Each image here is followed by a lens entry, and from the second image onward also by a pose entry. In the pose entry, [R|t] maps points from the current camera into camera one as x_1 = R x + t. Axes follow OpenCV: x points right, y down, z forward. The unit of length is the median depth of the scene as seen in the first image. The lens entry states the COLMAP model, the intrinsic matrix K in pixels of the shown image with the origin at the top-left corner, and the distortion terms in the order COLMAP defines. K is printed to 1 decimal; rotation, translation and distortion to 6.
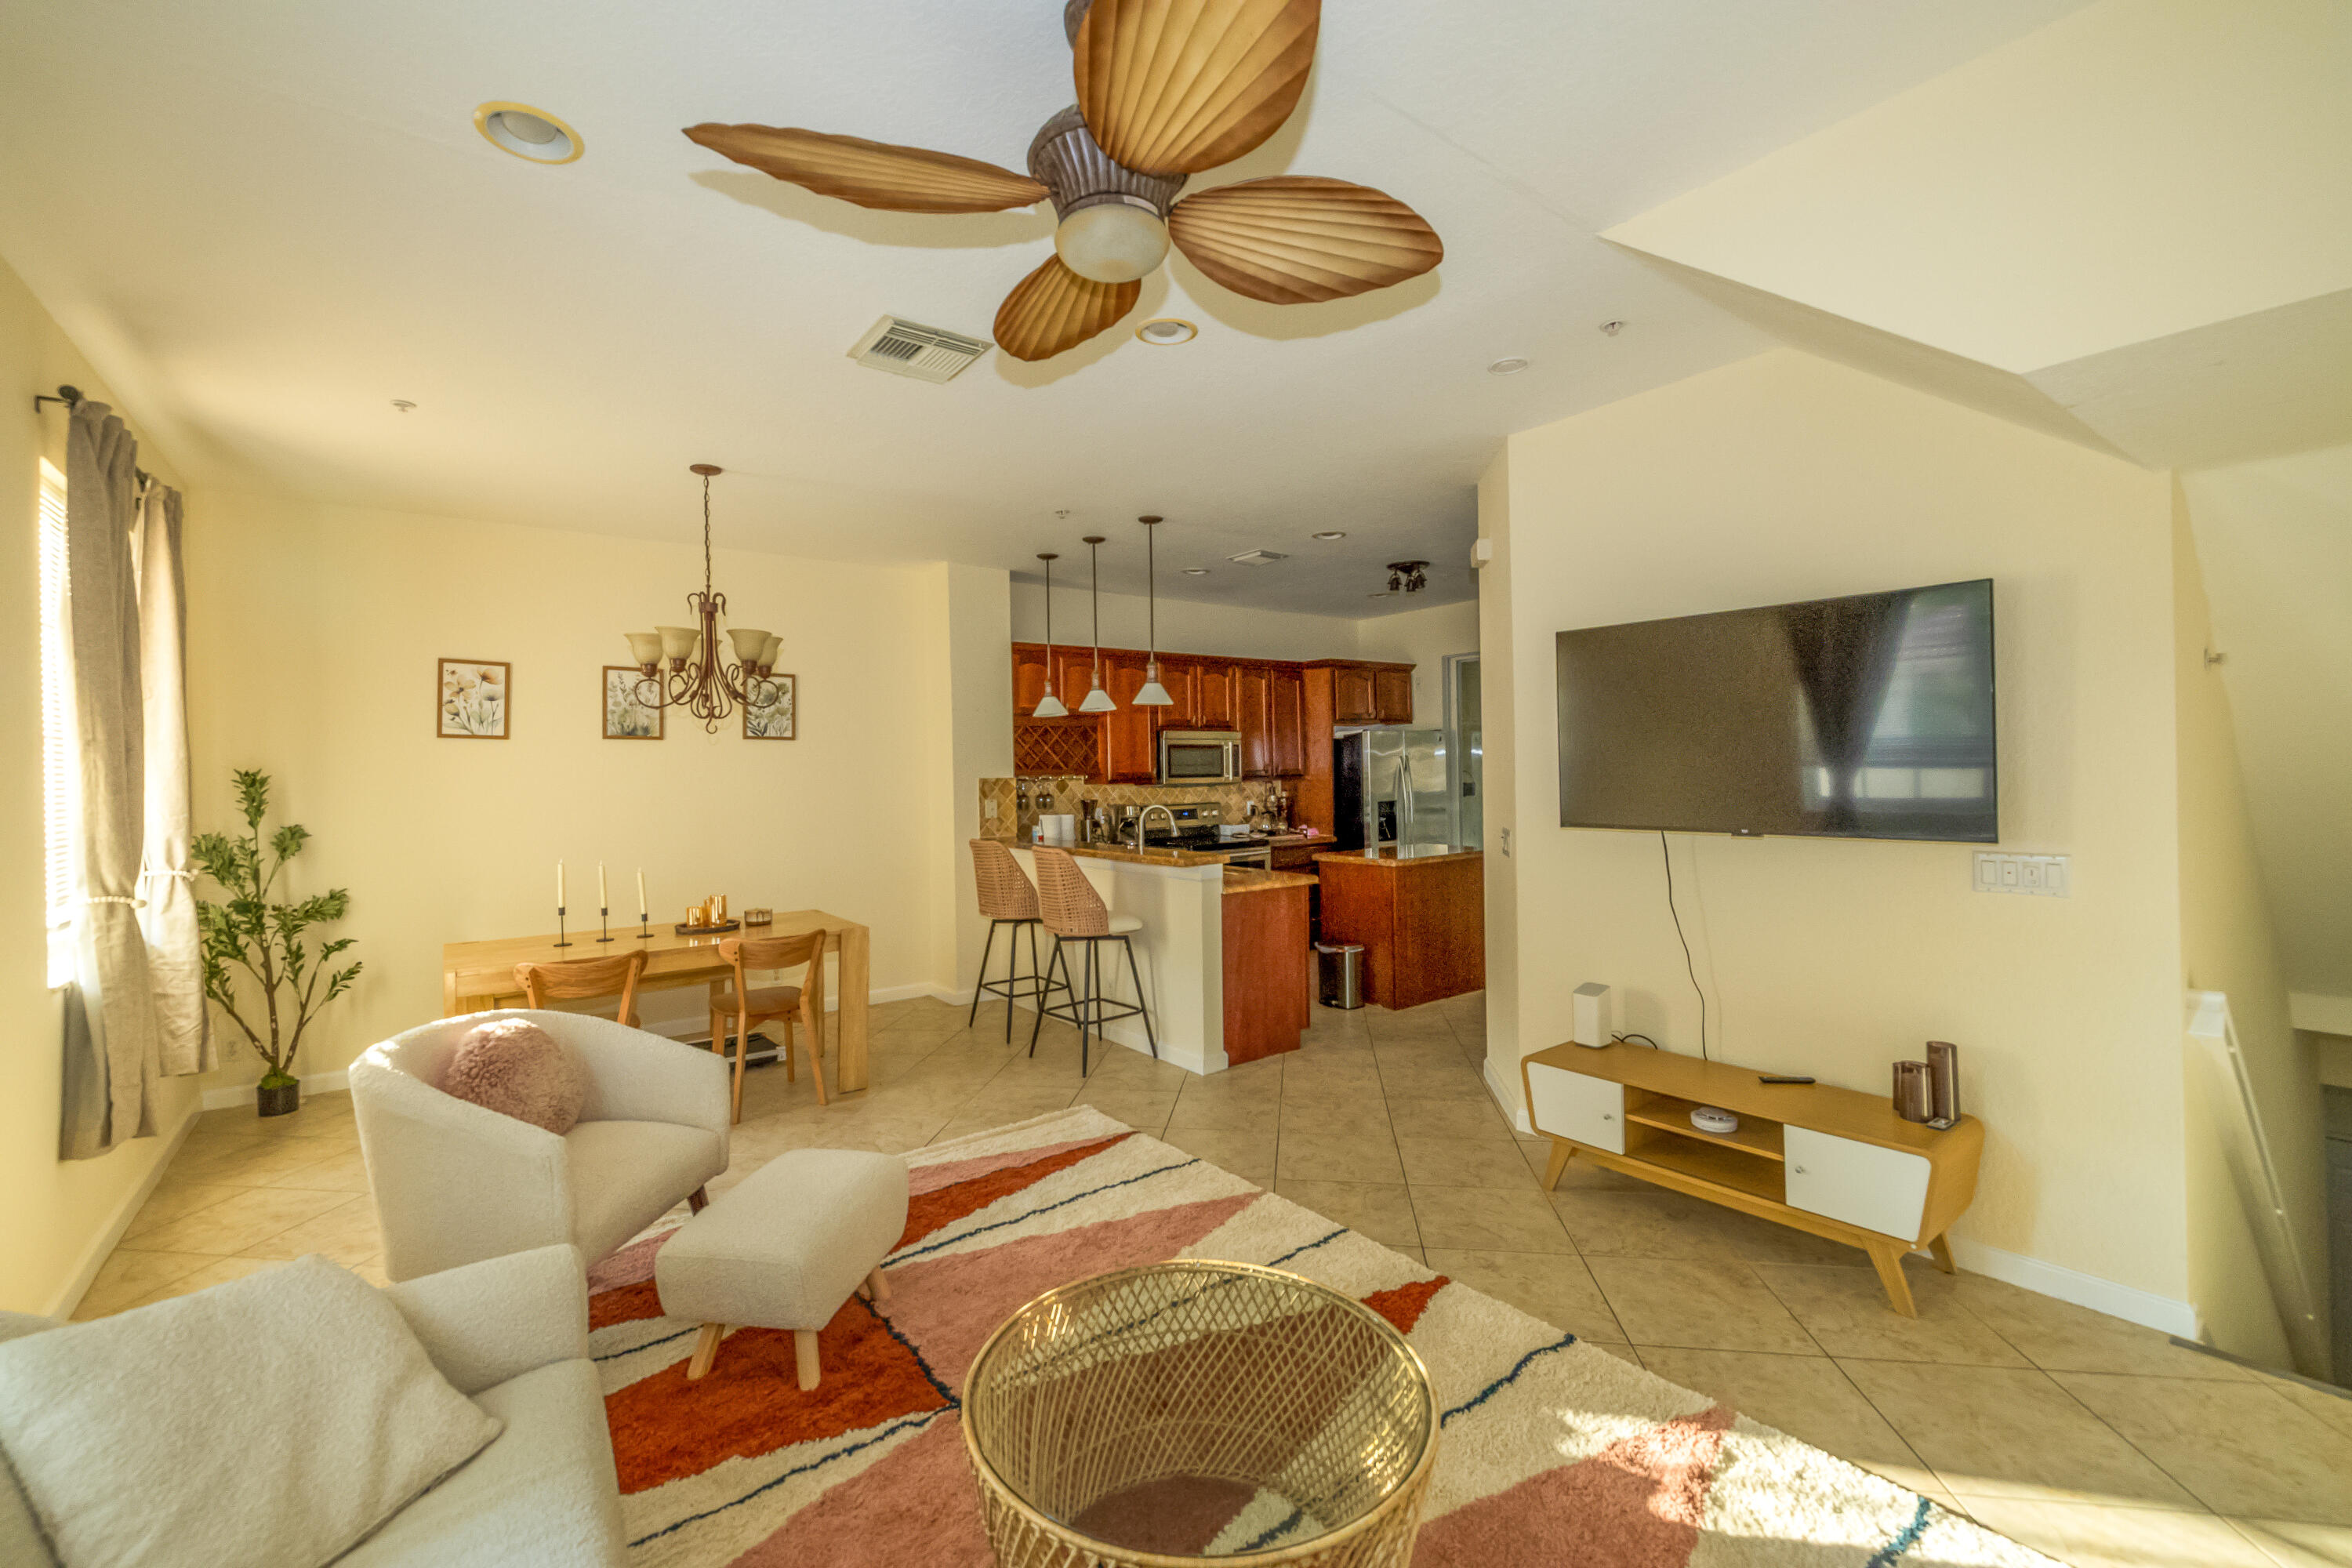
lens RADIAL K [[986.7, 0, 1151.5], [0, 986.7, 761.4], [0, 0, 1]] dist [0.003315, 0.000204]
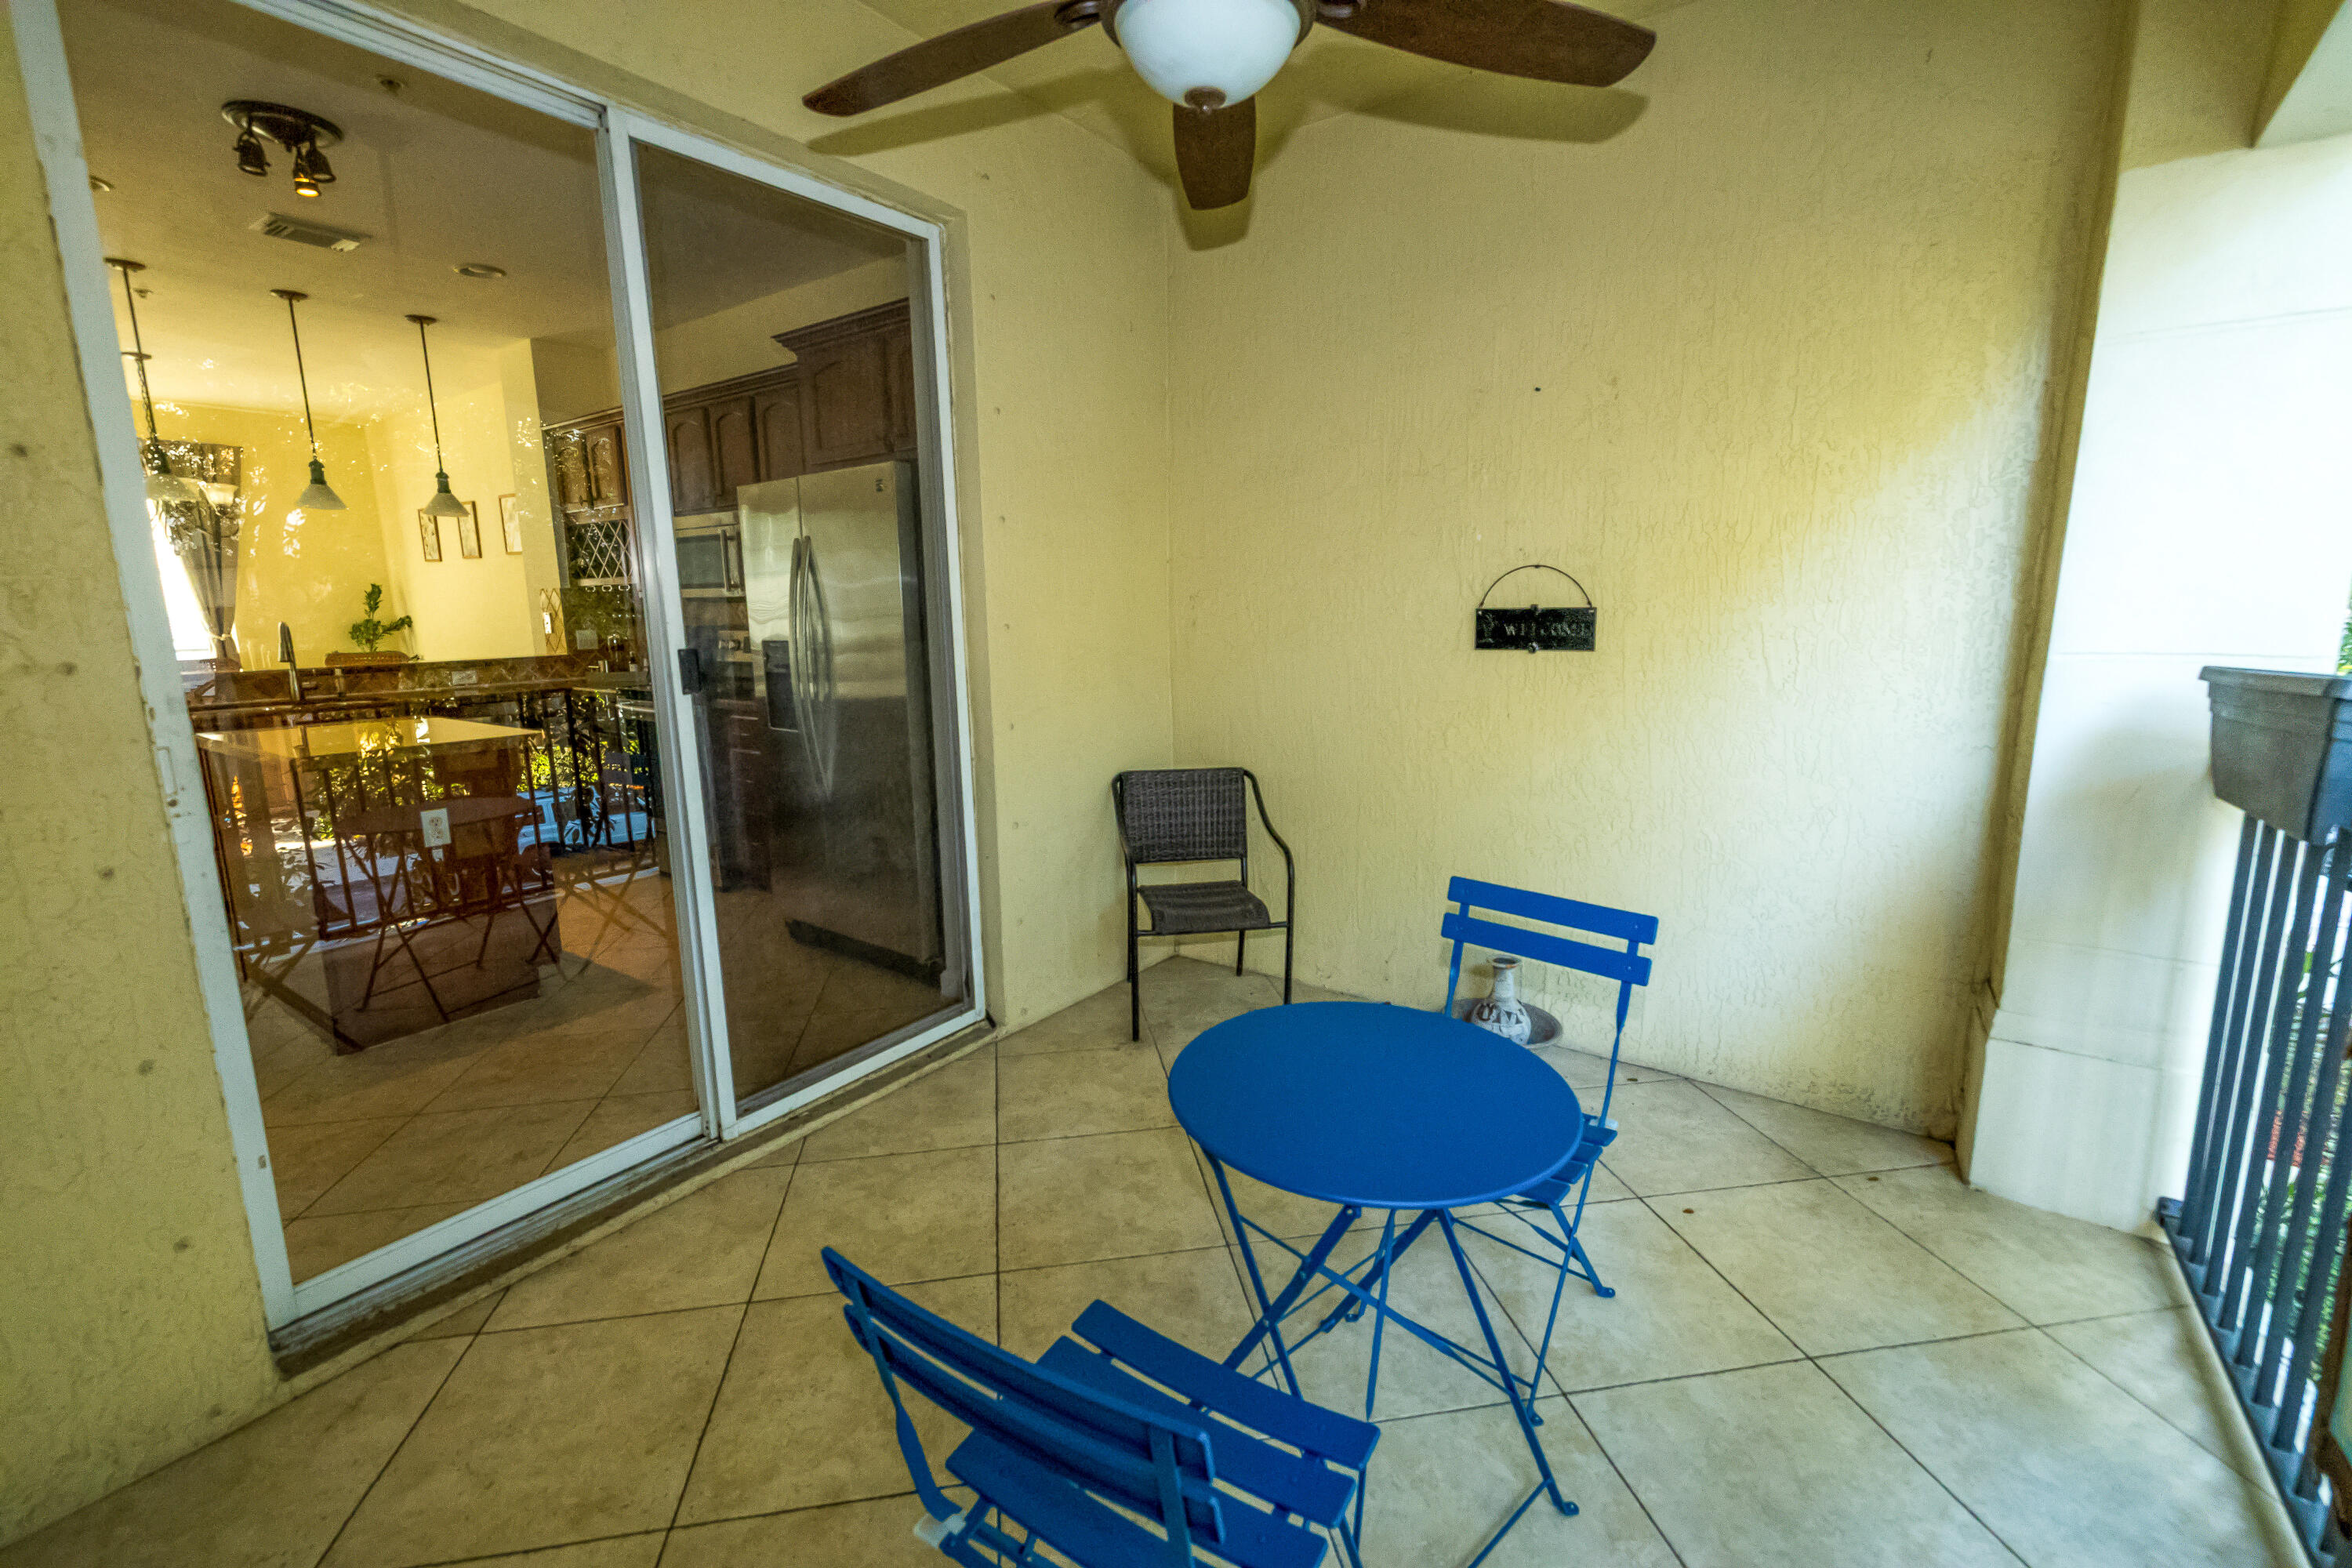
lens RADIAL K [[986.7, 0, 1175.0], [0, 986.7, 764.4], [0, 0, 1]] dist [0.003315, 0.000204]
pose [[0.317682, 0.171108, -0.932631, 1.121500], [0.019626, 0.982186, 0.186885, 0.021598], [0.947994, -0.077674, 0.308665, 1.565464]]
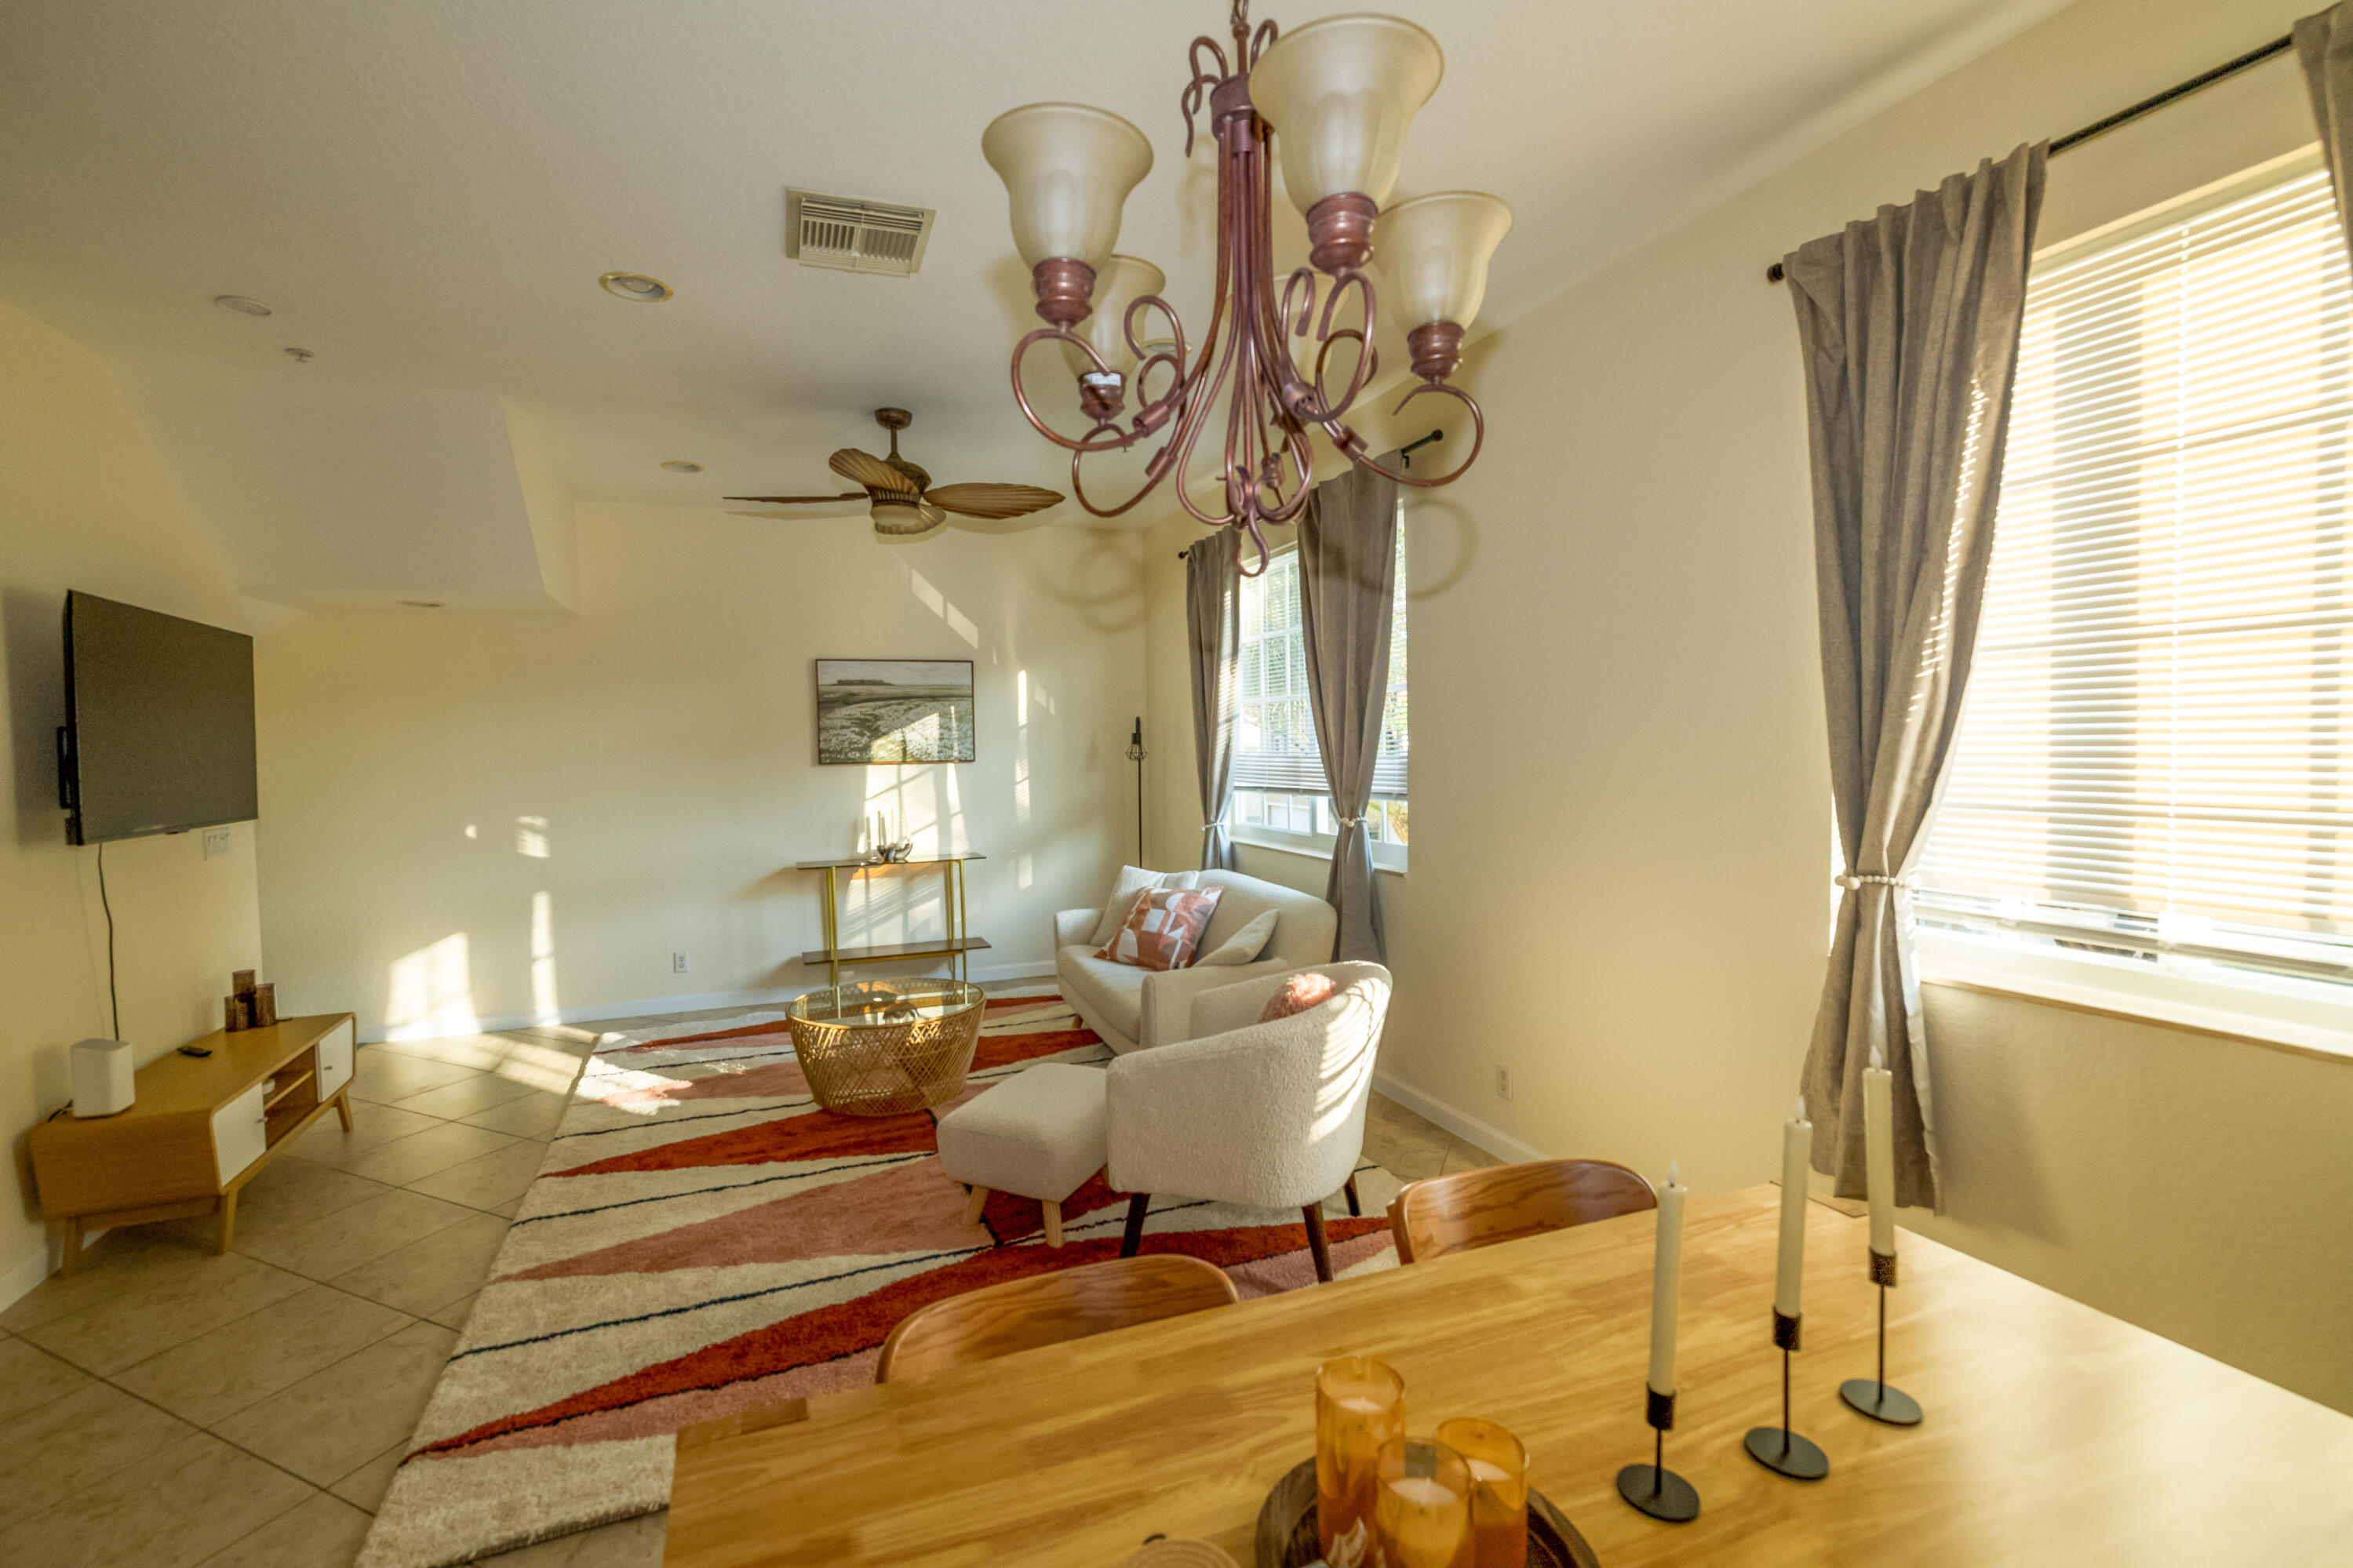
lens RADIAL K [[1024.7, 0, 1142.7], [0, 1024.7, 790.4], [0, 0, 1]] dist [0.000068, 0.000208]
pose [[-0.961119, 0.023200, 0.275158, -0.411548], [0.035599, 0.998559, 0.040153, 0.015125], [-0.273830, 0.048387, -0.960560, 1.068079]]
